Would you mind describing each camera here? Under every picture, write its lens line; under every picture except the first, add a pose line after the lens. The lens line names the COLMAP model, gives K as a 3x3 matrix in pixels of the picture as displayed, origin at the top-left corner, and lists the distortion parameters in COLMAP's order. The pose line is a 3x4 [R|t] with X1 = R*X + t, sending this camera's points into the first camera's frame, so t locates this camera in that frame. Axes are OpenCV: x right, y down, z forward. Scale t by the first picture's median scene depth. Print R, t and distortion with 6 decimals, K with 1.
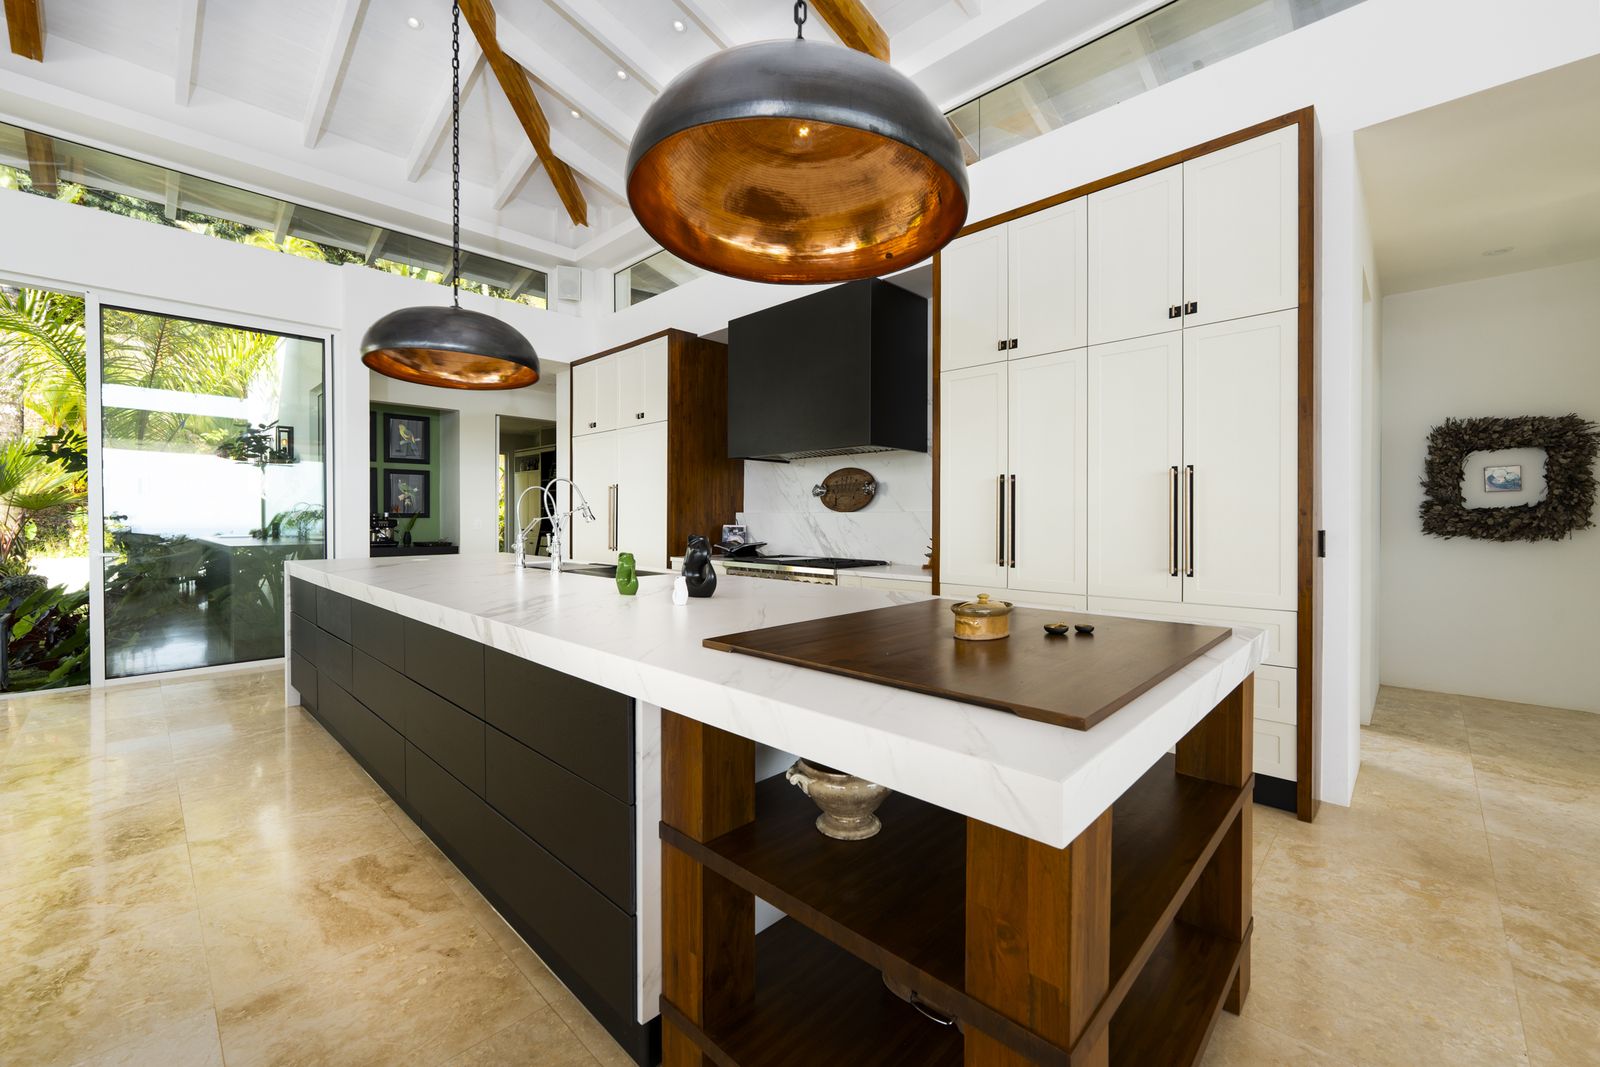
lens RADIAL K [[647.8, 0, 800.0], [0, 647.8, 533.5], [0, 0, 1]] dist [-0.000615, -0.000296]
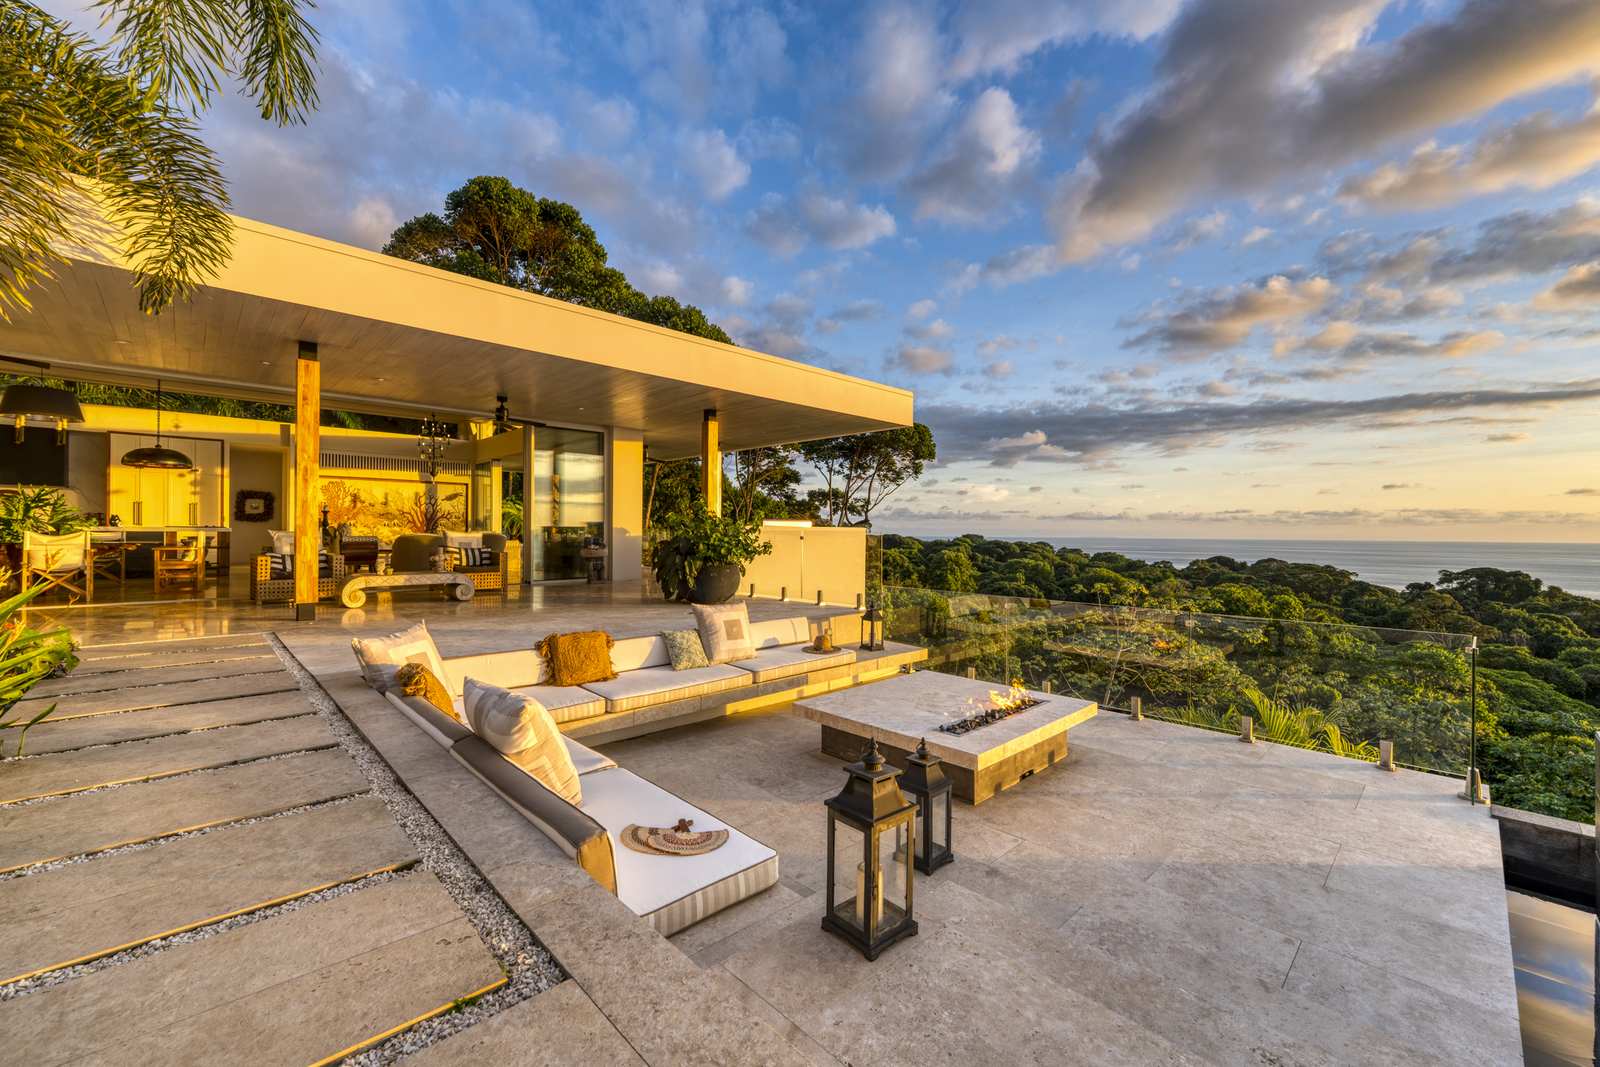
lens RADIAL K [[647.8, 0, 800.0], [0, 647.8, 533.5], [0, 0, 1]] dist [-0.000615, -0.000296]
pose [[0.040640, 0.000622, 0.999174, -2.640533], [0.012072, 0.999927, -0.001113, 0.121515], [-0.999101, 0.012107, 0.040630, -2.406533]]
